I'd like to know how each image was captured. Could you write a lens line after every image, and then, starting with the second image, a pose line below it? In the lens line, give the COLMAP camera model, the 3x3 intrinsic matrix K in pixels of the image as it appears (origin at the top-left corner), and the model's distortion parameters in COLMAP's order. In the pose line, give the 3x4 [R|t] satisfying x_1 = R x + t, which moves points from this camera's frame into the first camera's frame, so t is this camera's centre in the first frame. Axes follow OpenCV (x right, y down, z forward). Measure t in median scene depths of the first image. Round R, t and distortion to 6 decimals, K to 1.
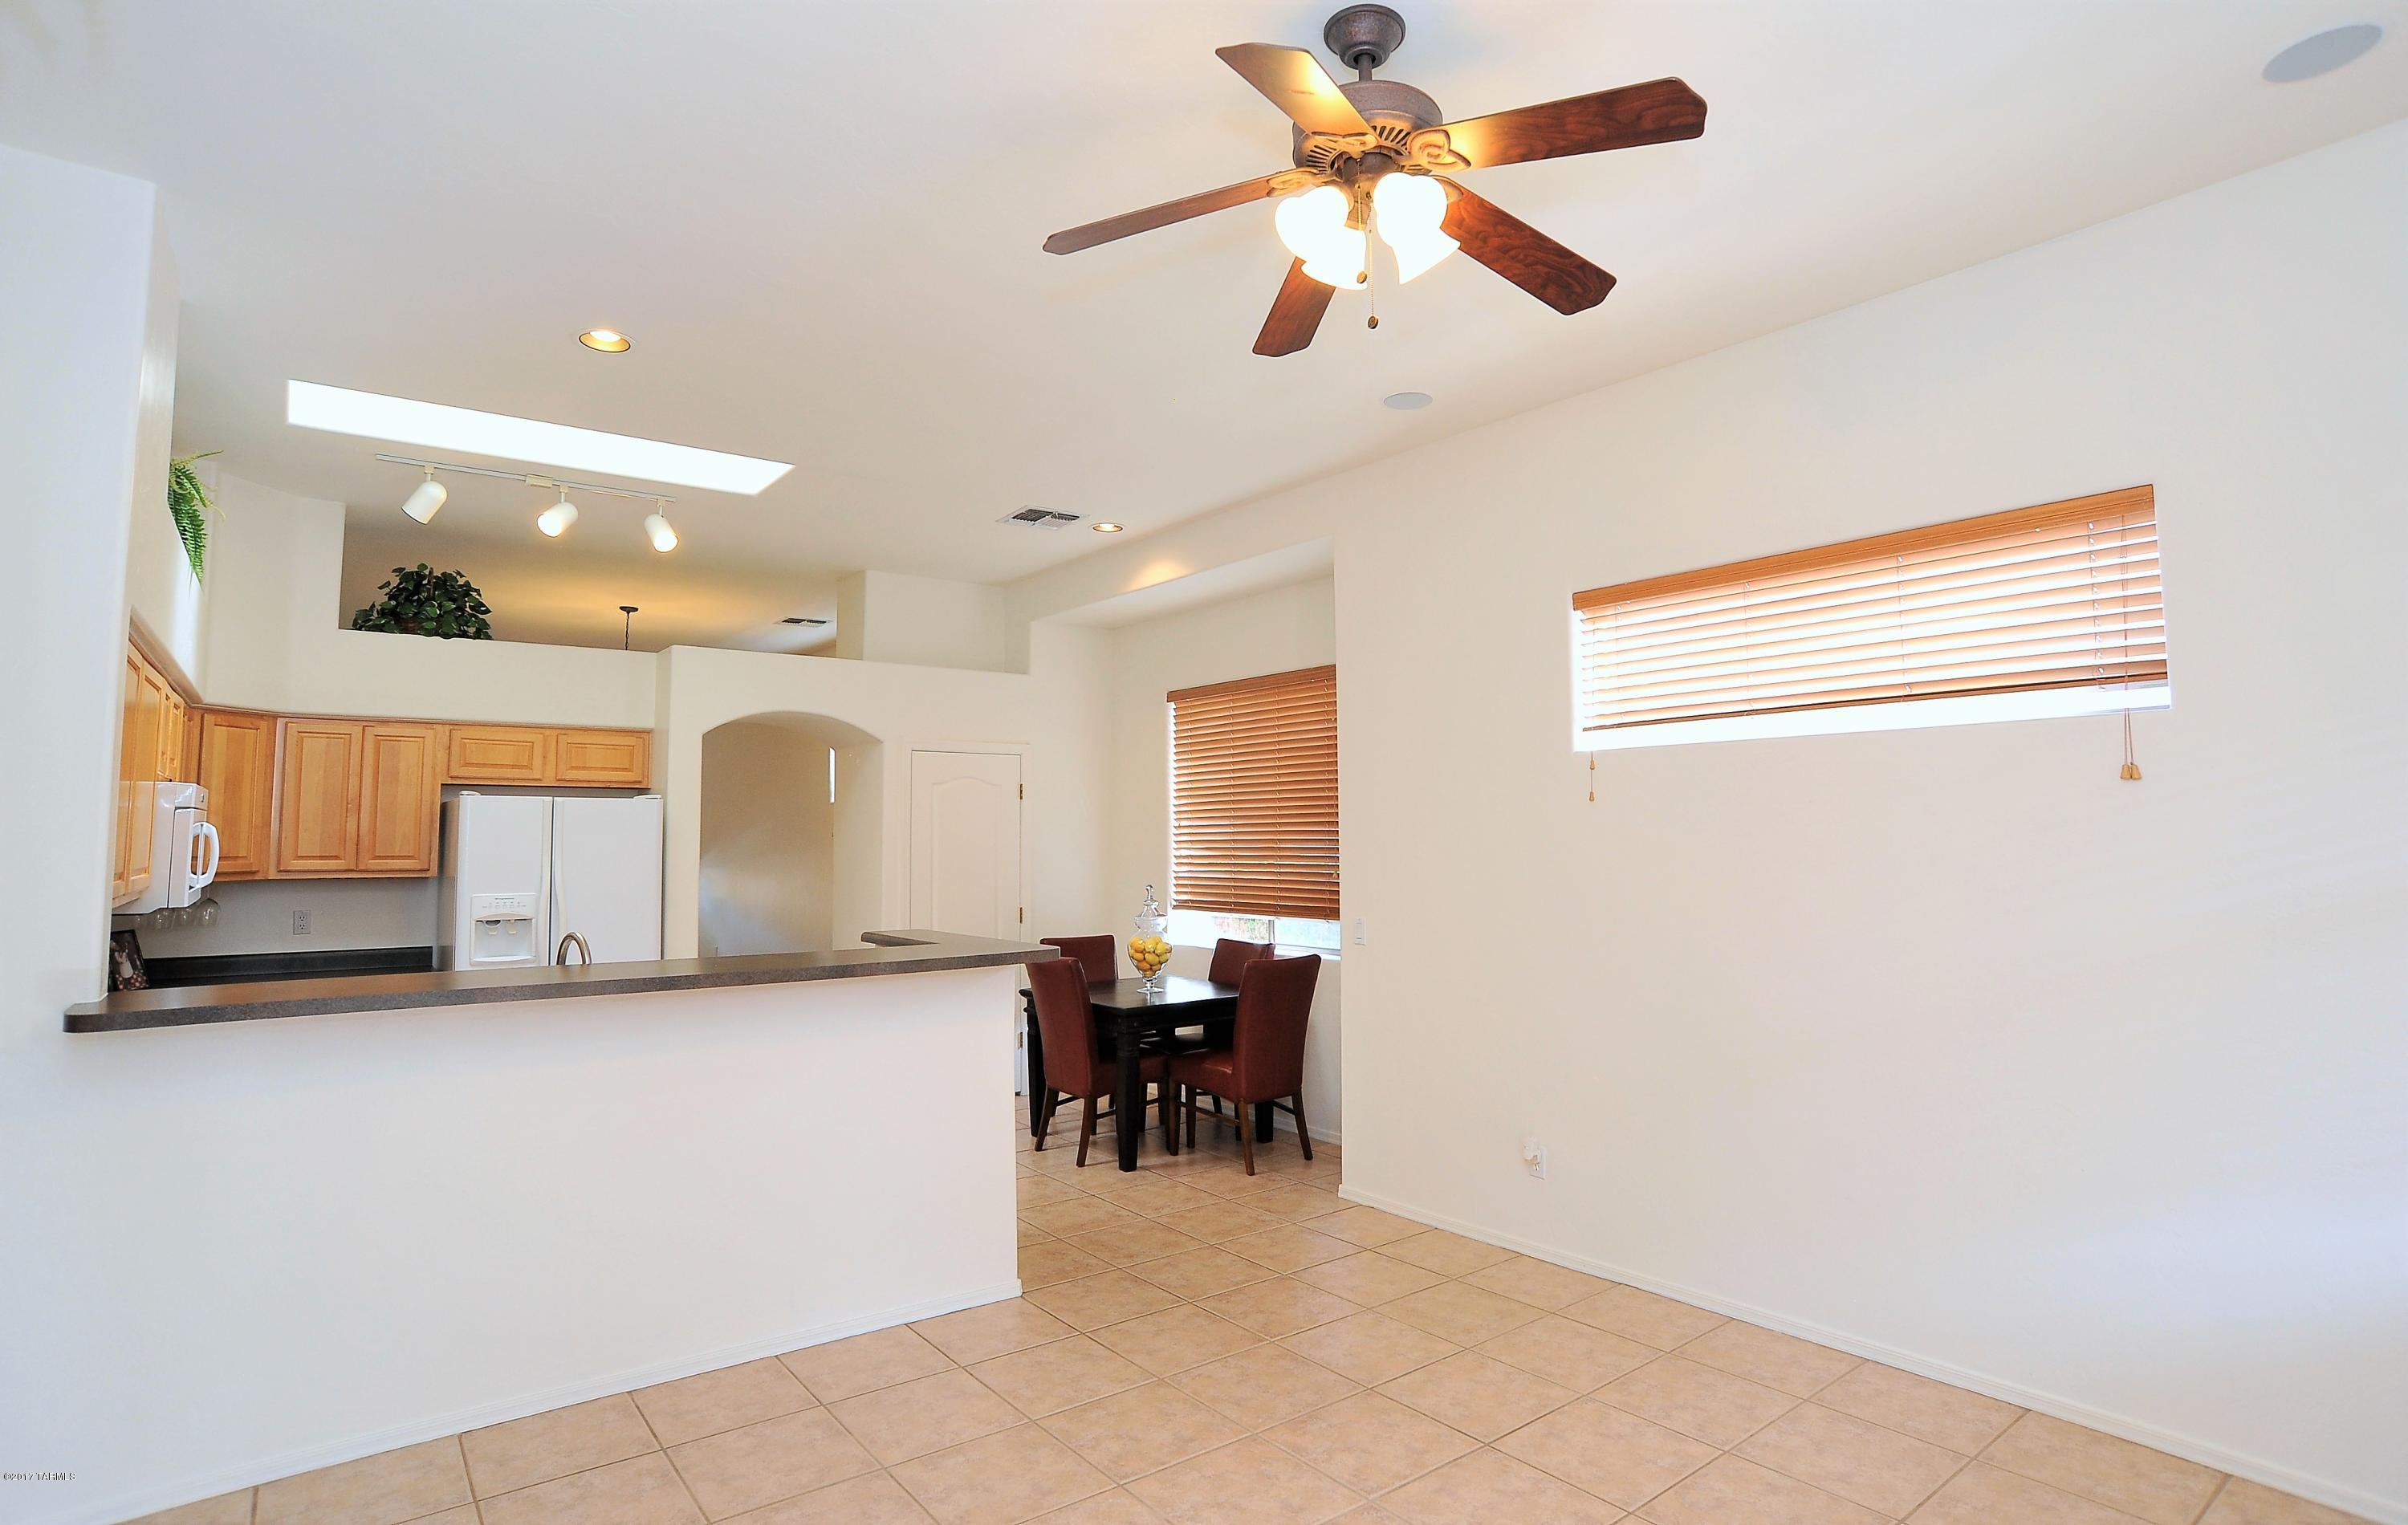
lens RADIAL K [[1217.7, 0, 1158.2], [0, 1217.7, 756.0], [0, 0, 1]] dist [-0.037691, 0.000666]
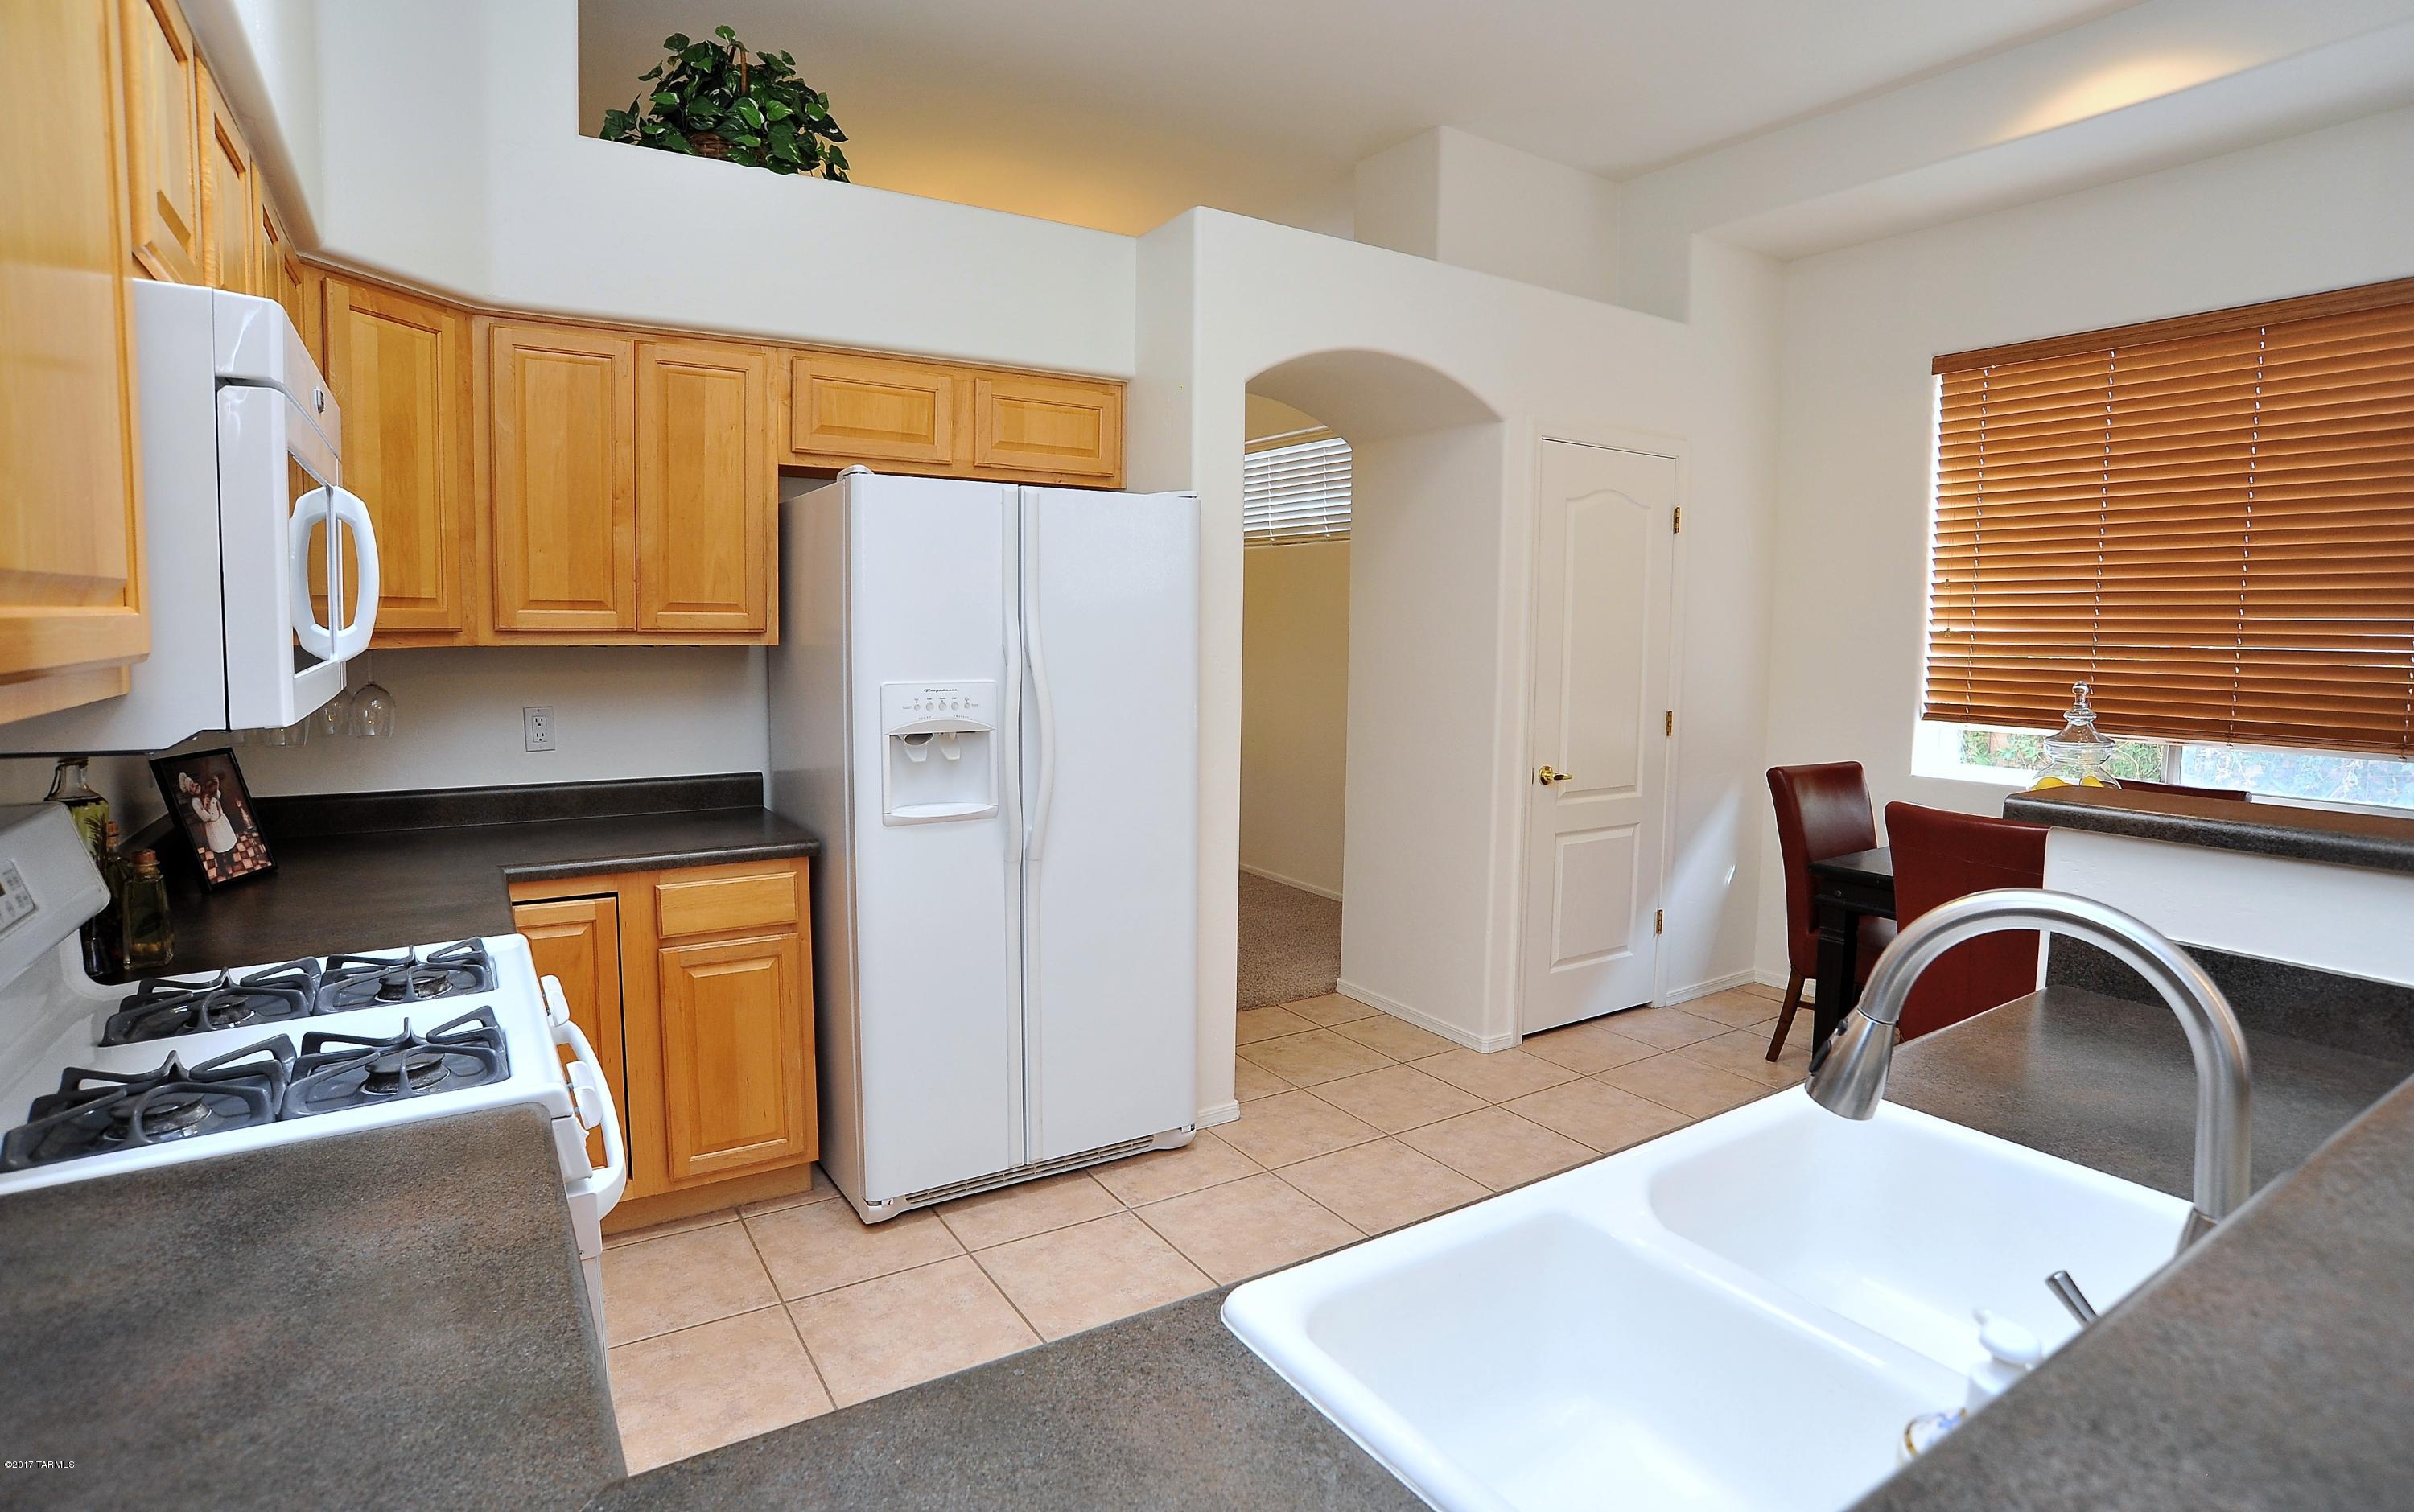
lens RADIAL K [[1220.1, 0, 1207.0], [0, 1220.1, 756.0], [0, 0, 1]] dist [-0.067021, 0.000744]
pose [[0.997221, 0.024488, -0.070362, -0.390062], [-0.011786, 0.984398, 0.175559, 0.055325], [0.073563, -0.174242, 0.981951, 0.504103]]
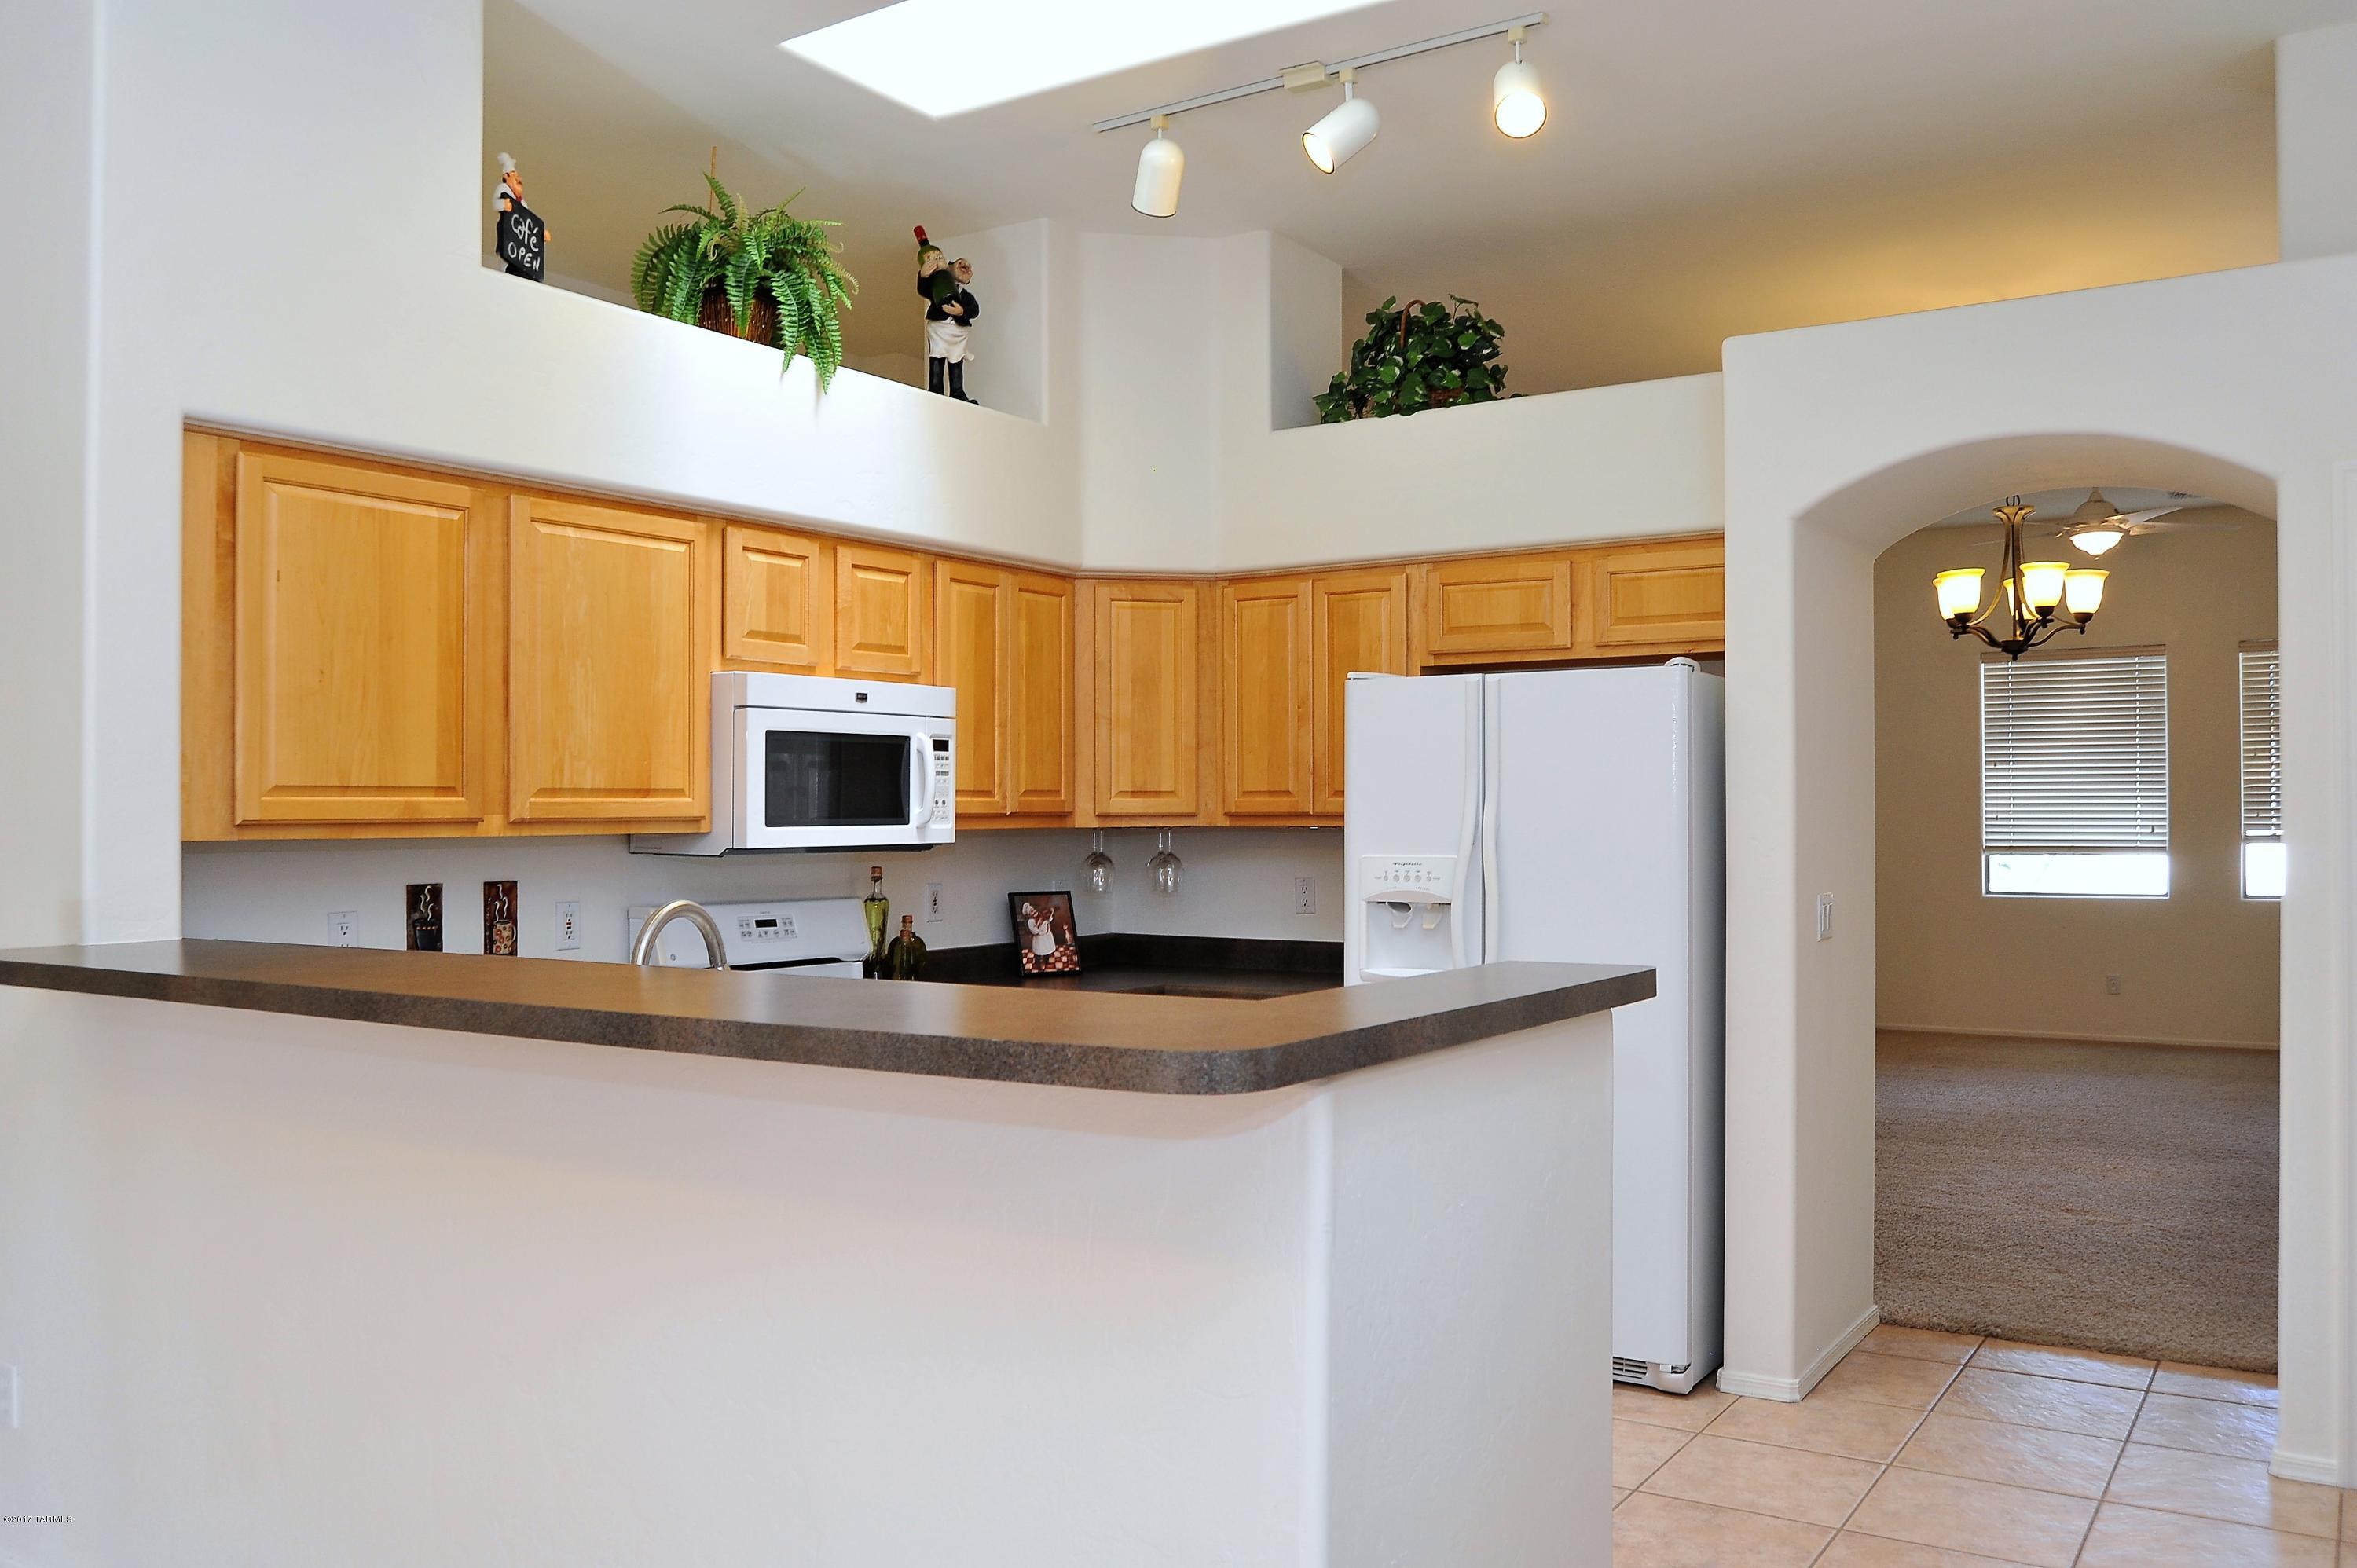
lens RADIAL K [[1847.1, 0, 1184.9], [0, 1847.1, 858.7], [0, 0, 1]] dist [-0.065574, 0.003444]
pose [[0.343793, 0.025053, -0.938711, 0.212045], [0.067283, 0.996418, 0.051235, 0.064883], [0.936632, -0.080773, 0.340876, 0.605416]]
